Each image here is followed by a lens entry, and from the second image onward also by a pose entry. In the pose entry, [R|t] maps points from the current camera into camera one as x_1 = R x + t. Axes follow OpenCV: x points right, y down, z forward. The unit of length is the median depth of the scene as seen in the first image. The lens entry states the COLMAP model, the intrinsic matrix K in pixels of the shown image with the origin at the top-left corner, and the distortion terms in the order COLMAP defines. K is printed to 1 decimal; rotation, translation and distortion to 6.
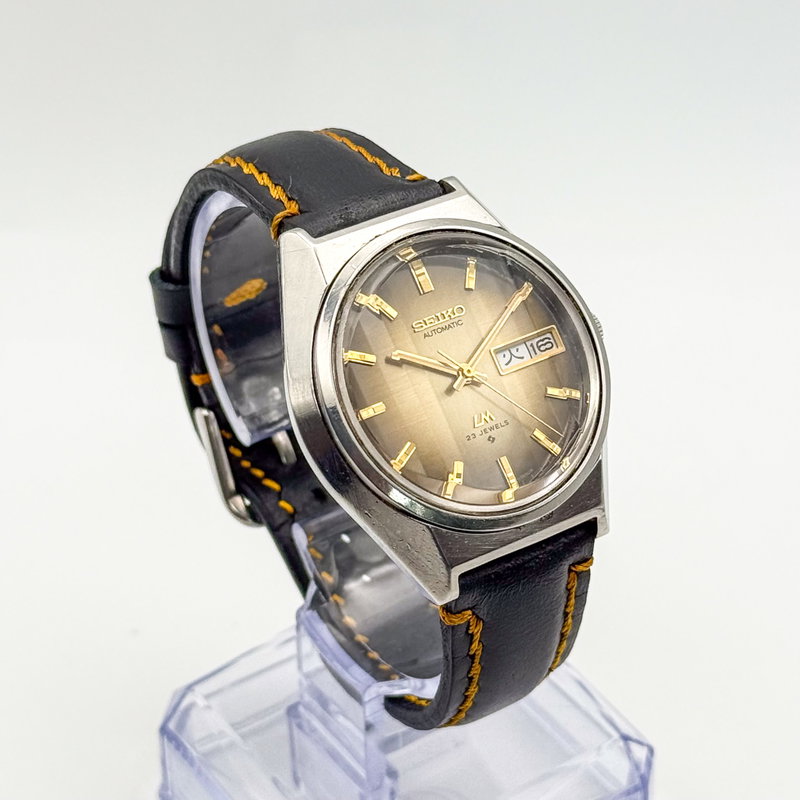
lens RADIAL K [[2509.6, 0, 400.0], [0, 2509.6, 400.0], [0, 0, 1]] dist [0.011930, -1.039367]
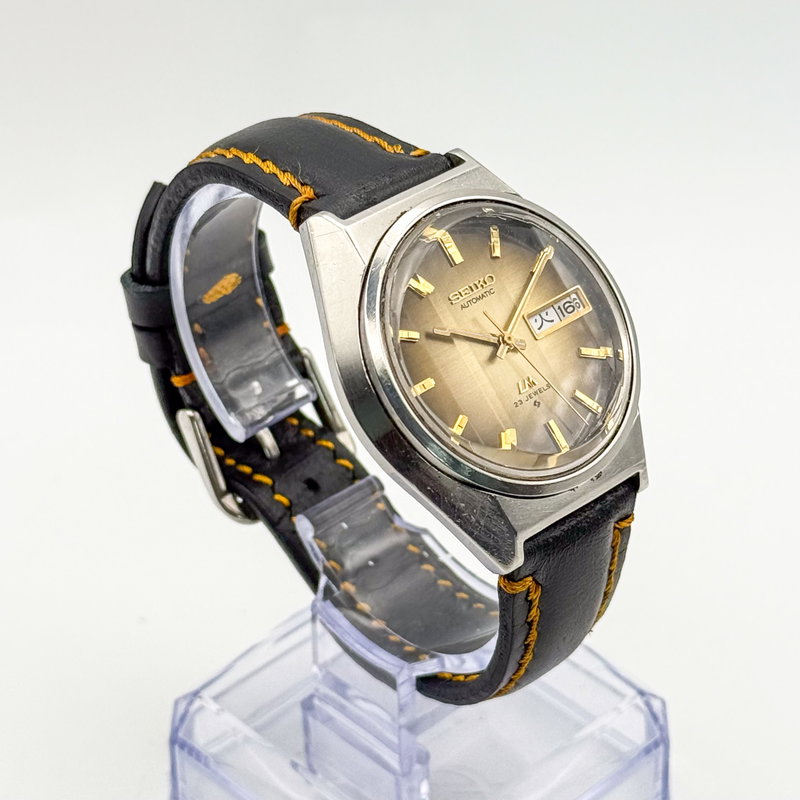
lens RADIAL K [[2509.6, 0, 400.0], [0, 2509.6, 400.0], [0, 0, 1]] dist [0.011930, -1.039367]
pose [[0.987146, -0.096893, 0.127102, -0.138602], [0.097240, 0.995255, 0.003488, 0.004998], [-0.126836, 0.008916, 0.991884, 0.012602]]
